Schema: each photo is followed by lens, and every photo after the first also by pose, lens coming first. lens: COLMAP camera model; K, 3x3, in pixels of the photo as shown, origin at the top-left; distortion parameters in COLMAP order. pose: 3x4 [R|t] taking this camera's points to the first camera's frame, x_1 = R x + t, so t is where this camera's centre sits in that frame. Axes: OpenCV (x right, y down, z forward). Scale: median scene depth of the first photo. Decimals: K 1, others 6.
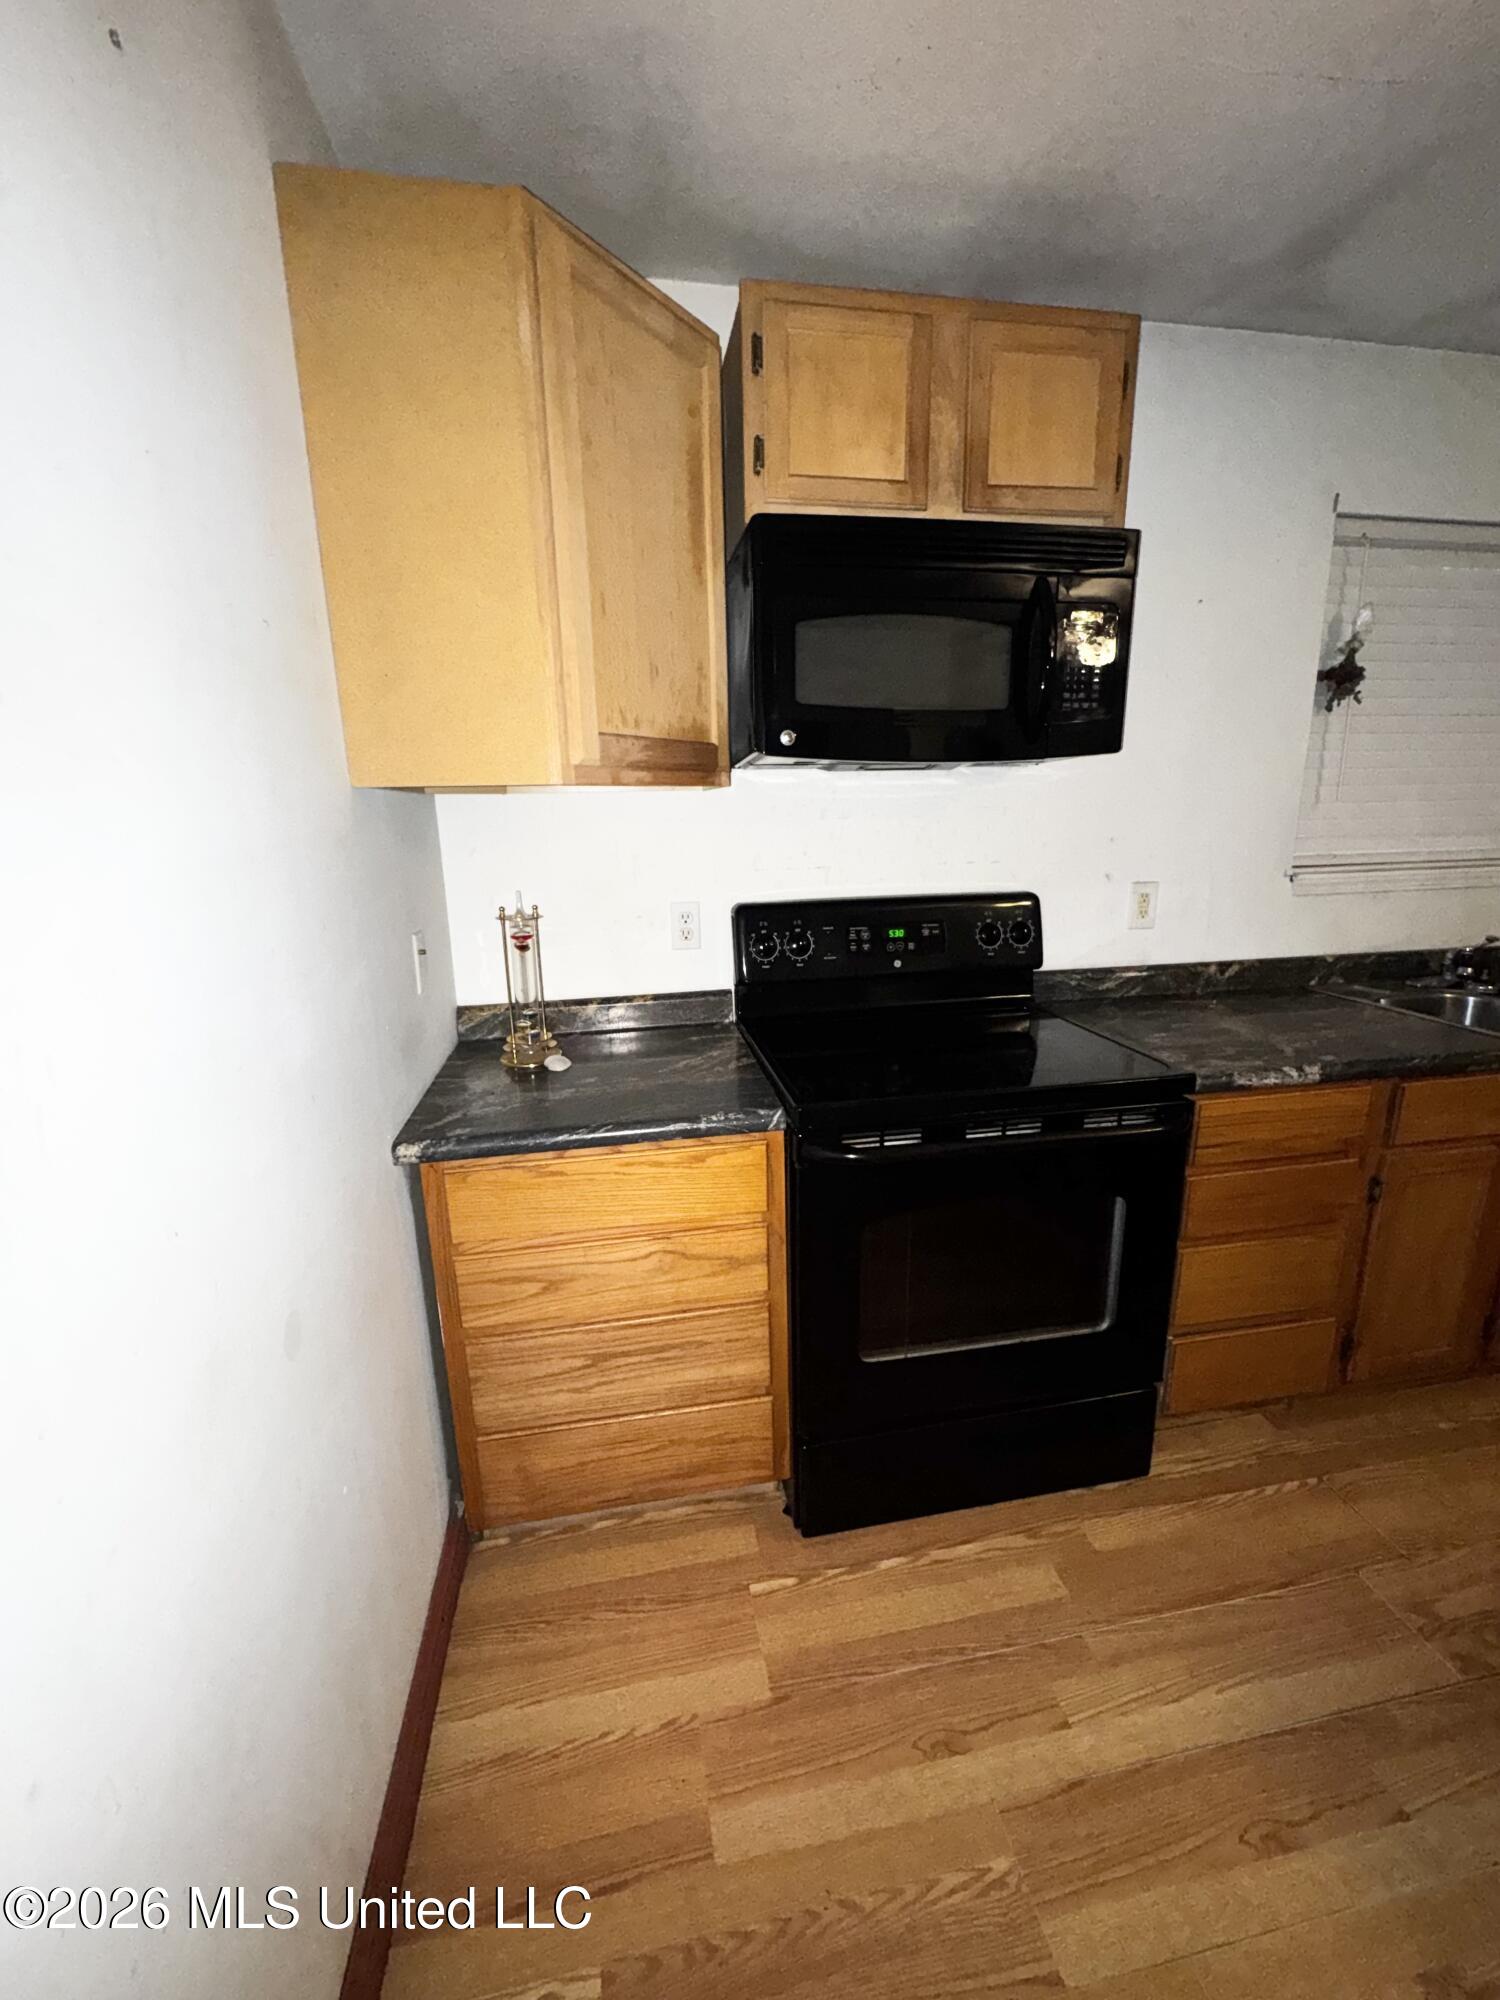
lens RADIAL K [[799.4, 0, 749.2], [0, 799.4, 997.6], [0, 0, 1]] dist [-0.000204, -0.000135]
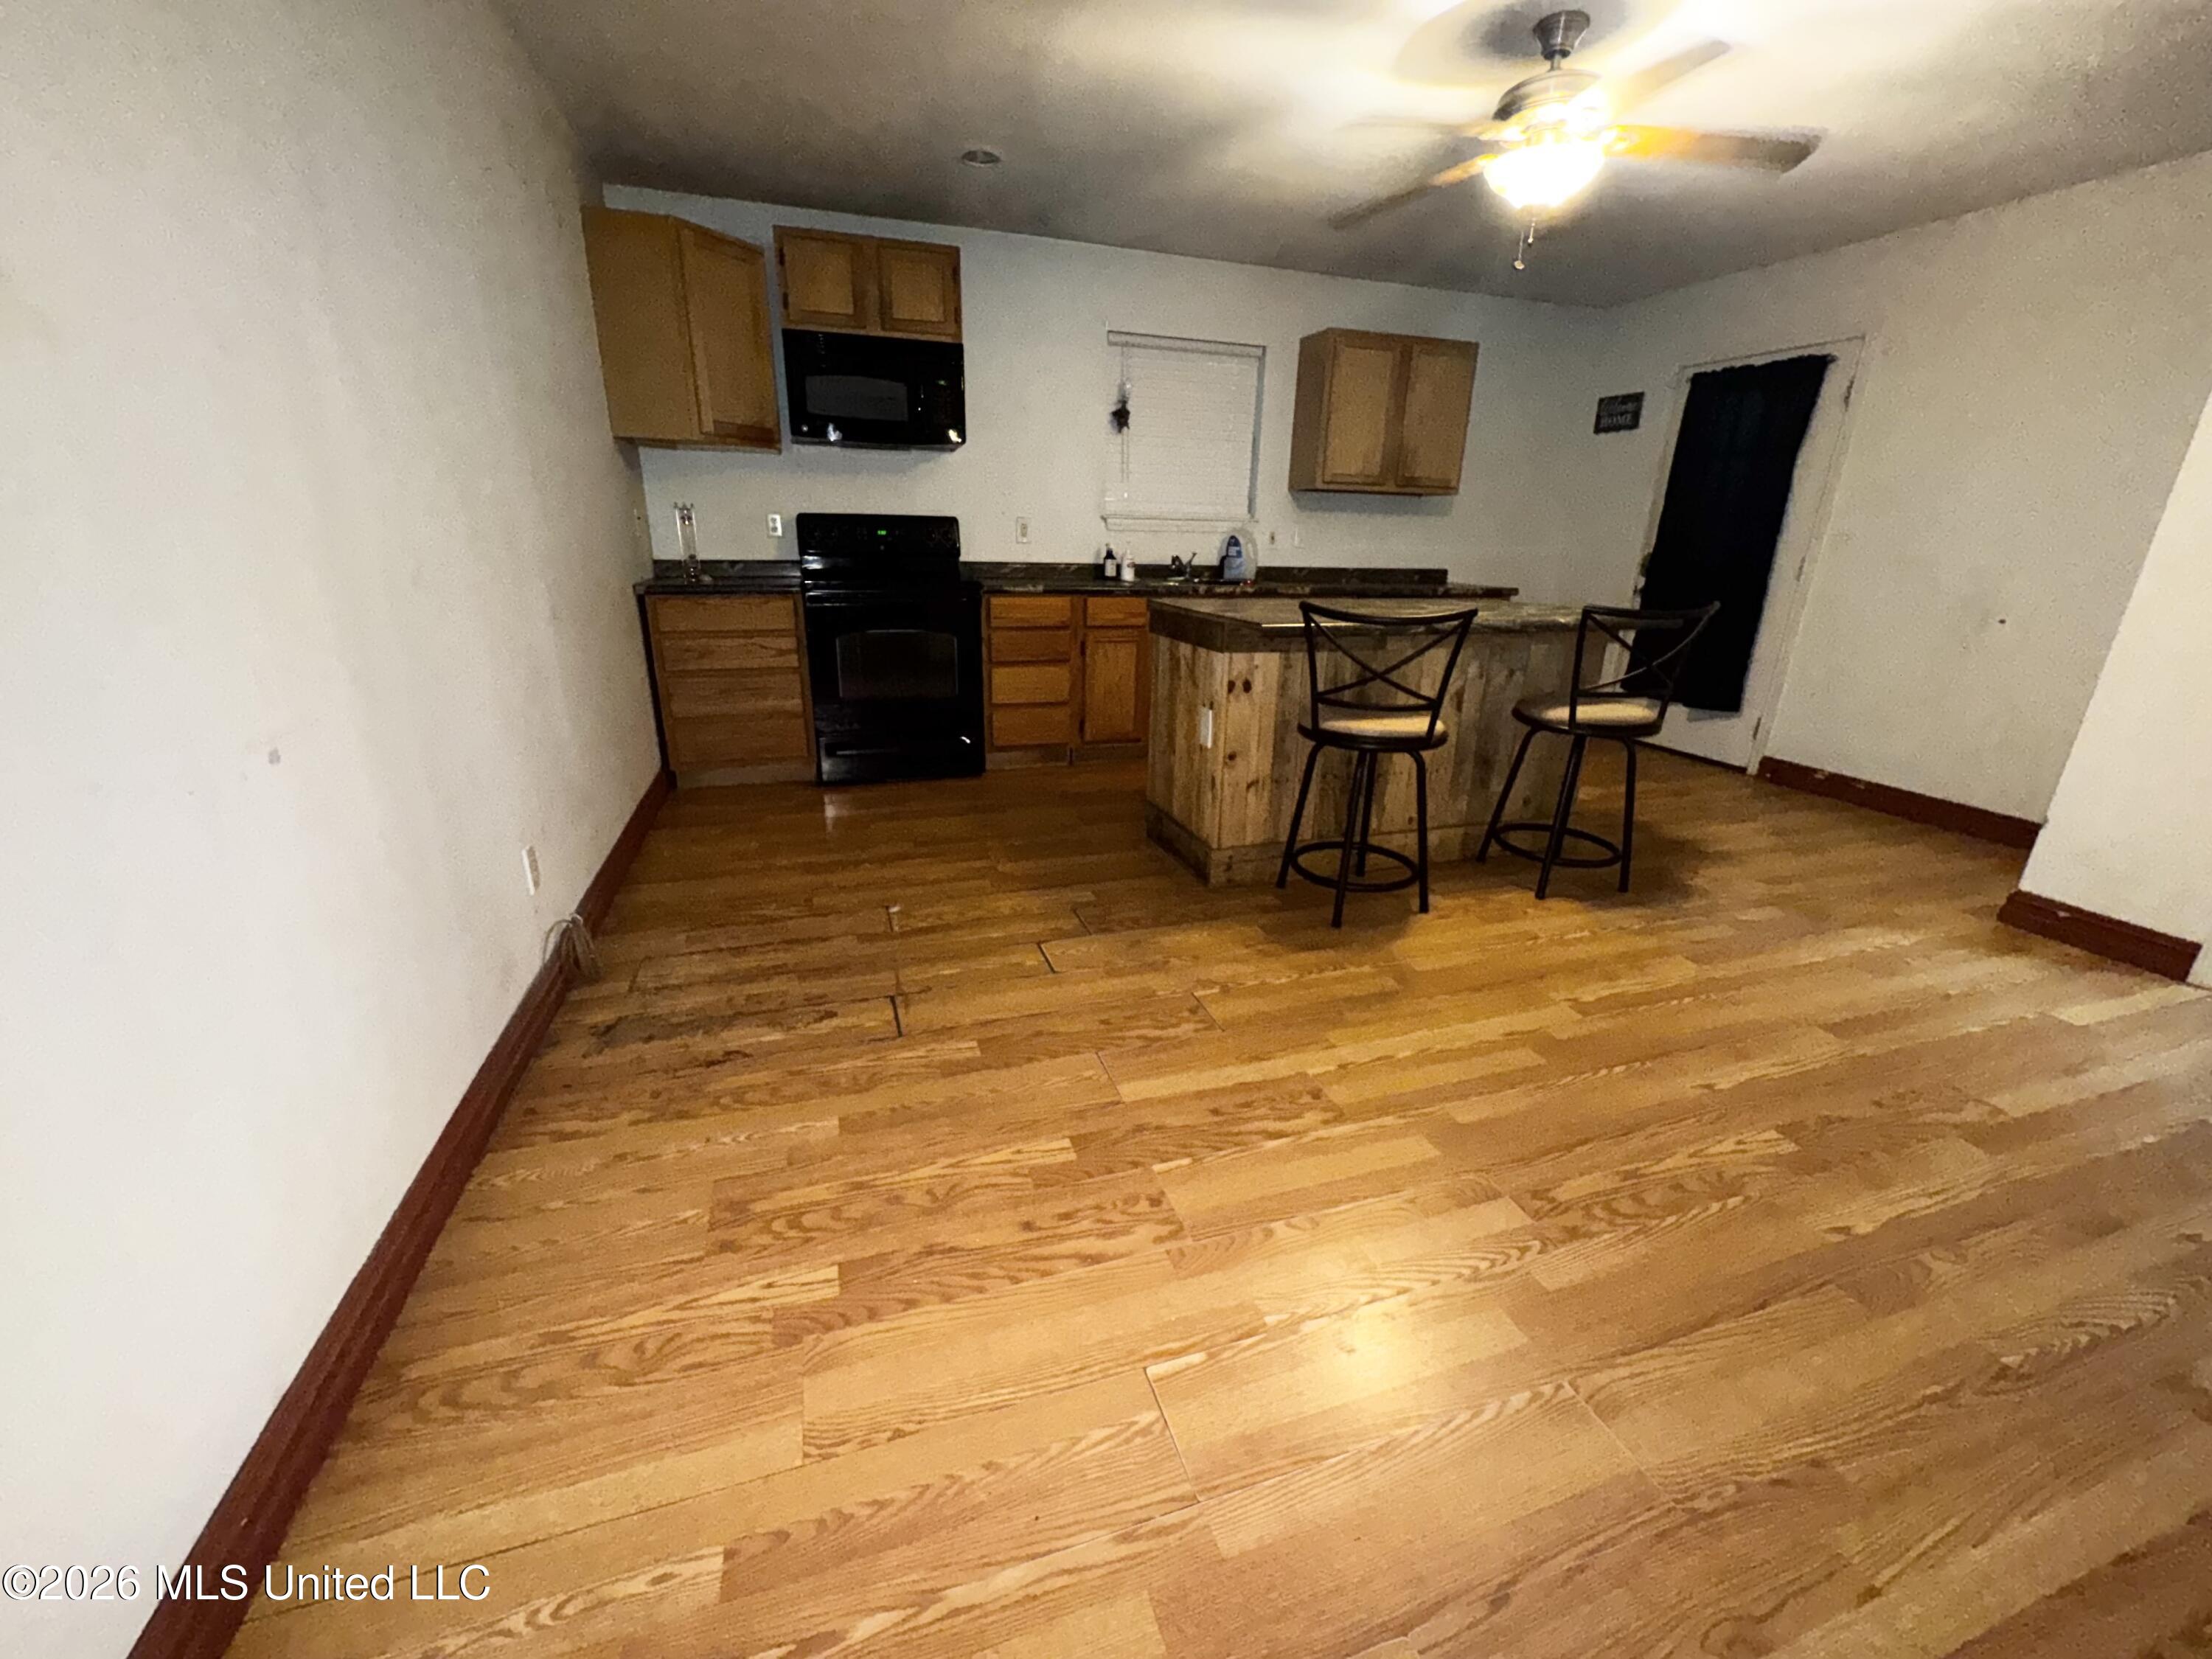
lens RADIAL K [[884.1, 0, 1108.0], [0, 884.1, 830.0], [0, 0, 1]] dist [-0.000204, -0.000135]
pose [[0.990321, -0.002693, 0.138768, 0.513539], [-0.010570, 0.995445, 0.094751, 0.530007], [-0.138391, -0.095301, 0.985782, -1.598662]]
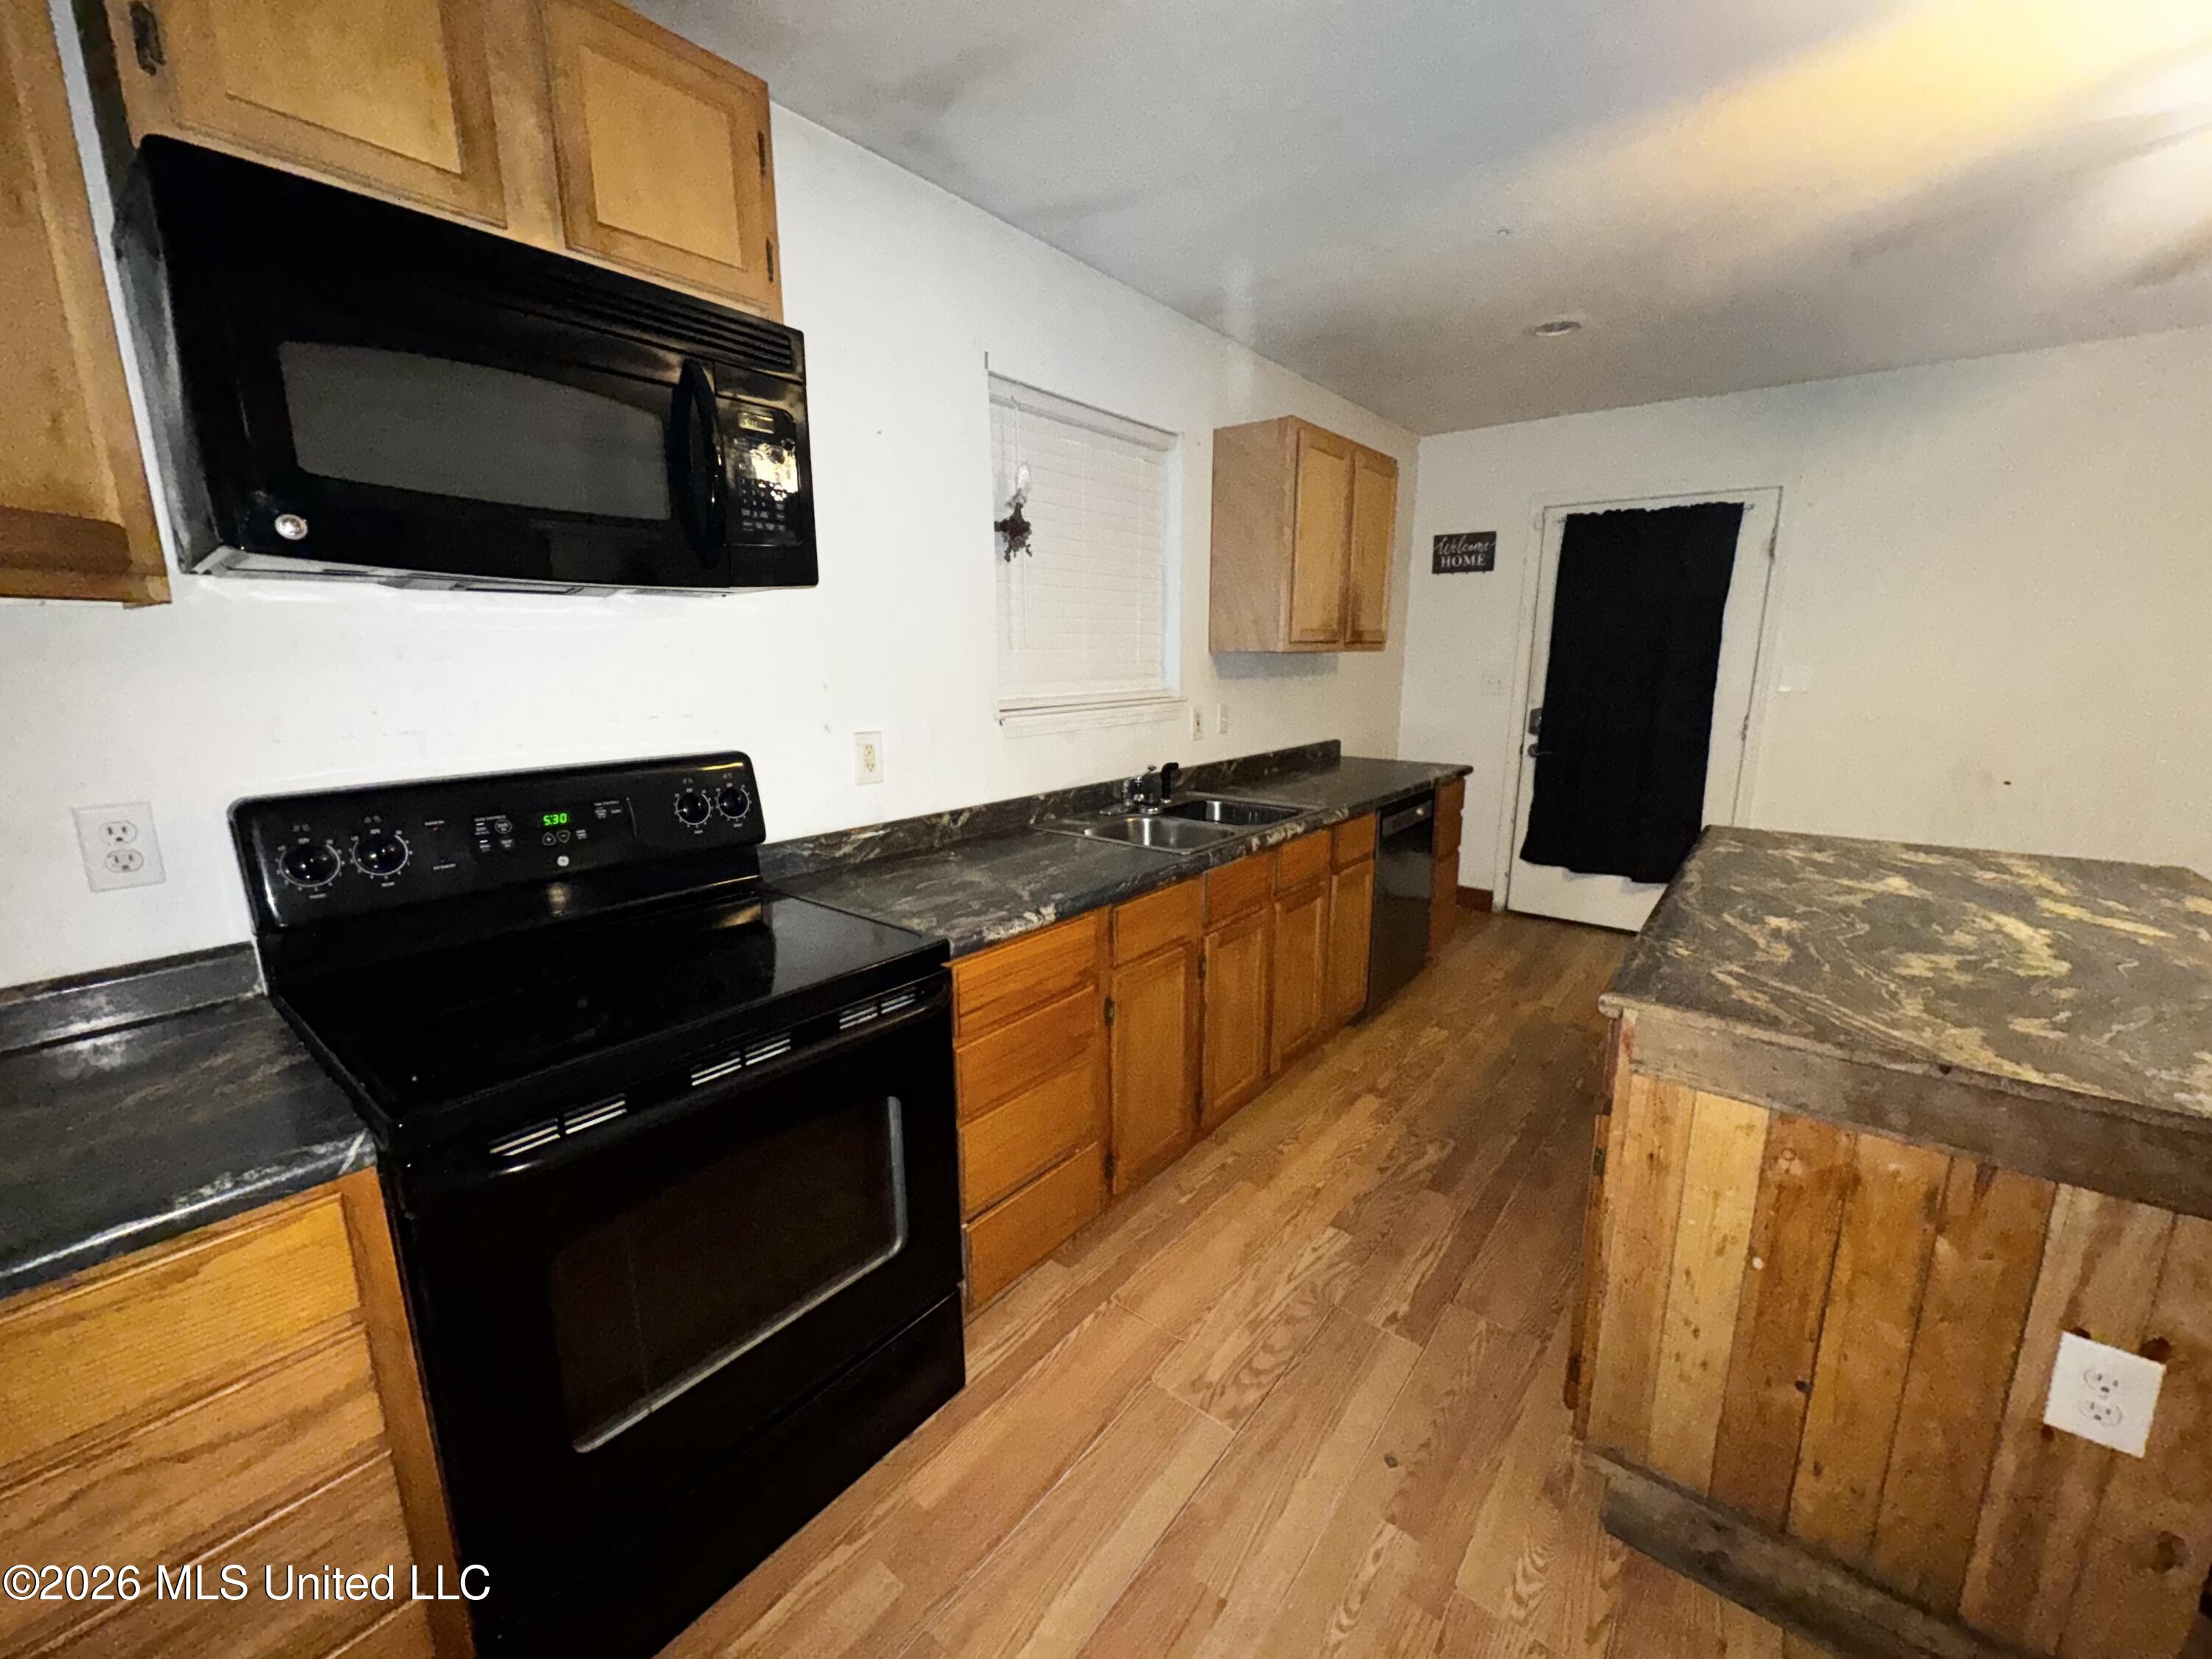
lens RADIAL K [[884.1, 0, 1108.0], [0, 884.1, 830.0], [0, 0, 1]] dist [-0.000204, -0.000135]
pose [[0.751369, -0.116232, 0.649565, 0.047214], [0.139113, 0.990143, 0.016259, -0.017123], [-0.645052, 0.078146, 0.760132, 0.091277]]
